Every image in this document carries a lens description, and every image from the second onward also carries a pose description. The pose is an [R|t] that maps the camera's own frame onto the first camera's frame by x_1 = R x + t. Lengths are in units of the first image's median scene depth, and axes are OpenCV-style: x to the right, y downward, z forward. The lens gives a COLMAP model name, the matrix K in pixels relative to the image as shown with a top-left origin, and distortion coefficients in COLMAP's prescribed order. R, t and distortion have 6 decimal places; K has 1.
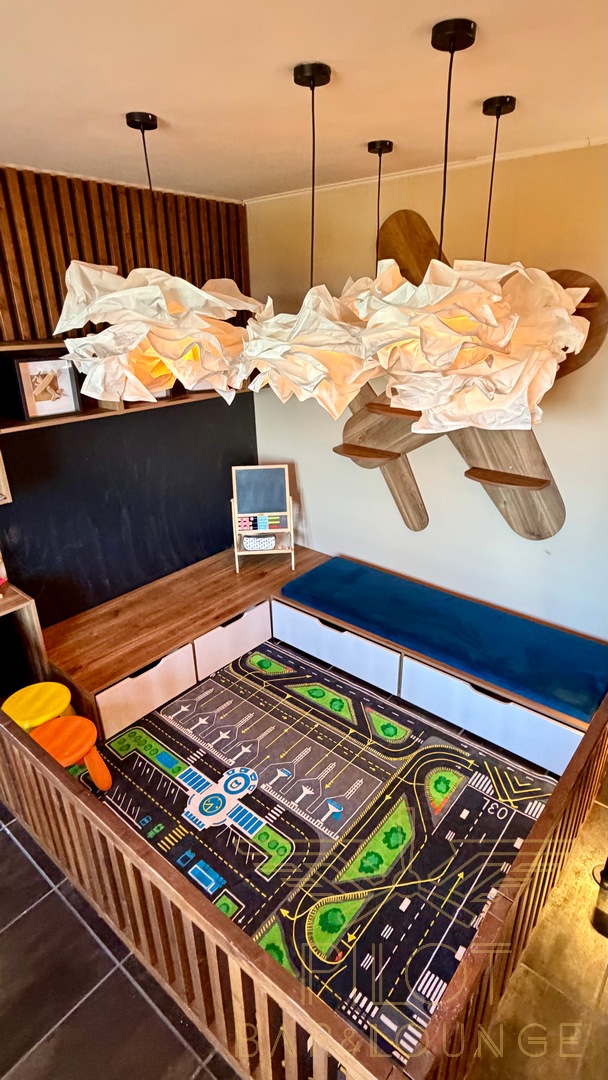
lens RADIAL K [[554.6, 0, 304.0], [0, 554.6, 540.0], [0, 0, 1]] dist [0.000343, 0.000112]
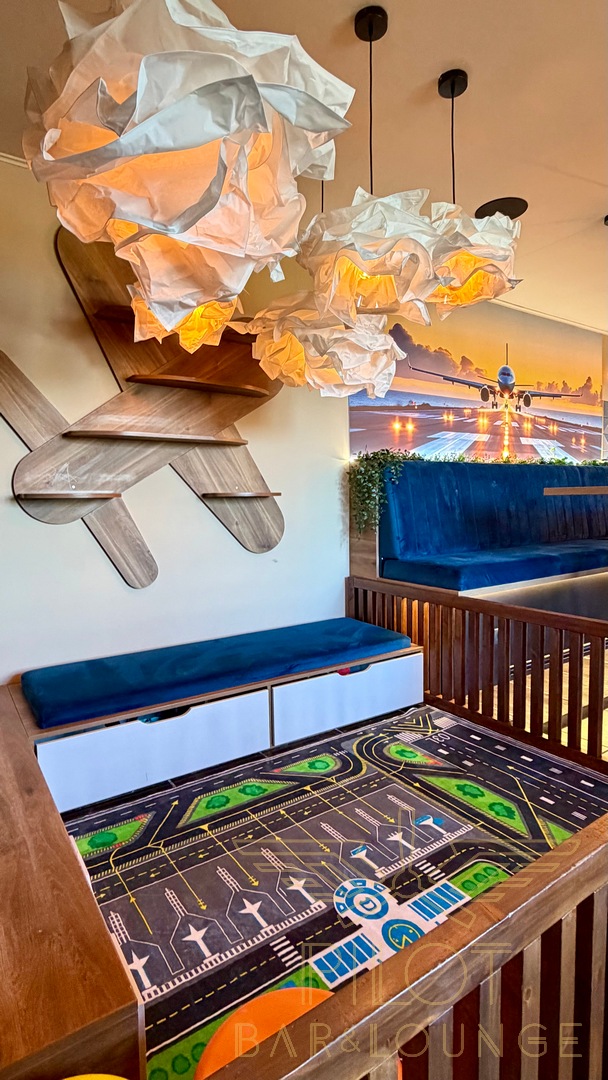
lens RADIAL K [[554.6, 0, 304.0], [0, 554.6, 540.0], [0, 0, 1]] dist [0.000343, 0.000112]
pose [[0.267944, -0.056371, 0.961784, -0.651210], [0.398087, 0.915560, -0.057241, 0.075732], [-0.877344, 0.398211, 0.267760, 0.684566]]
